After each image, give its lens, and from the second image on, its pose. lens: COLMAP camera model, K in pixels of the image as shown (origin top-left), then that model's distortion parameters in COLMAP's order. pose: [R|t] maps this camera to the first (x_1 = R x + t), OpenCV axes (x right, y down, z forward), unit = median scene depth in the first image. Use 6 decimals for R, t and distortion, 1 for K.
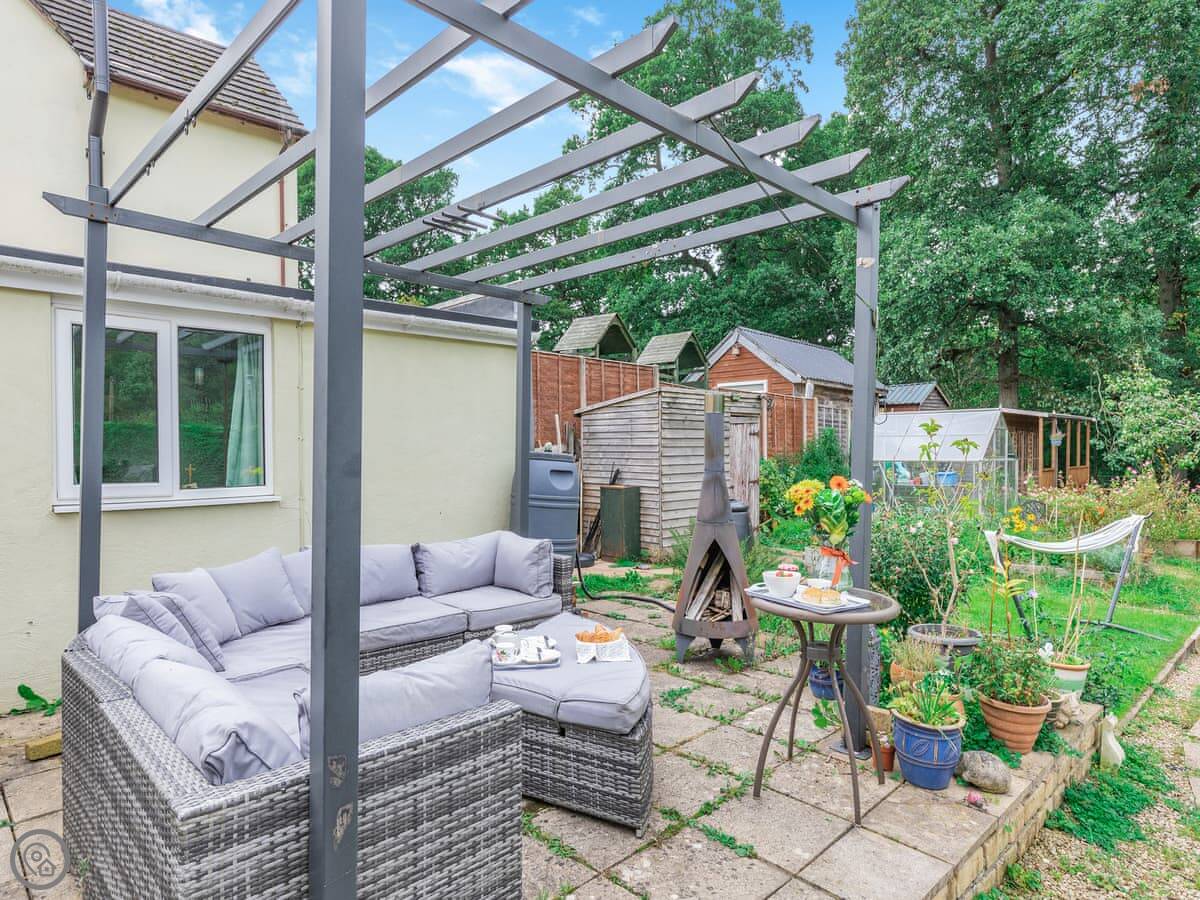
lens RADIAL K [[718.4, 0, 600.0], [0, 718.4, 450.0], [0, 0, 1]] dist [0.000273, -0.000272]
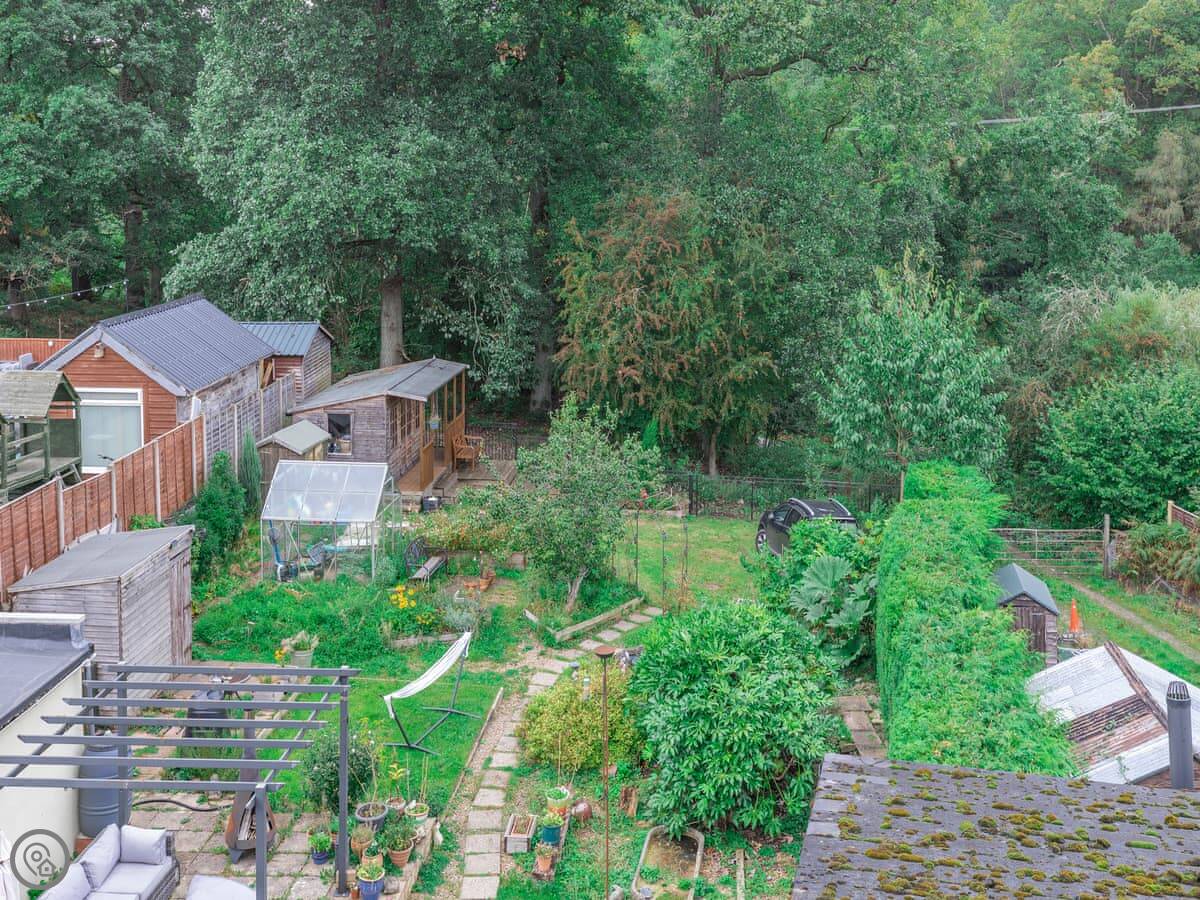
lens RADIAL K [[838.3, 0, 600.0], [0, 838.3, 450.0], [0, 0, 1]] dist [-0.002302, 0.000301]
pose [[0.725758, -0.036541, 0.686979, -0.321679], [-0.003520, 0.998378, 0.056823, -0.440885], [-0.687941, -0.043658, 0.724453, -0.563382]]
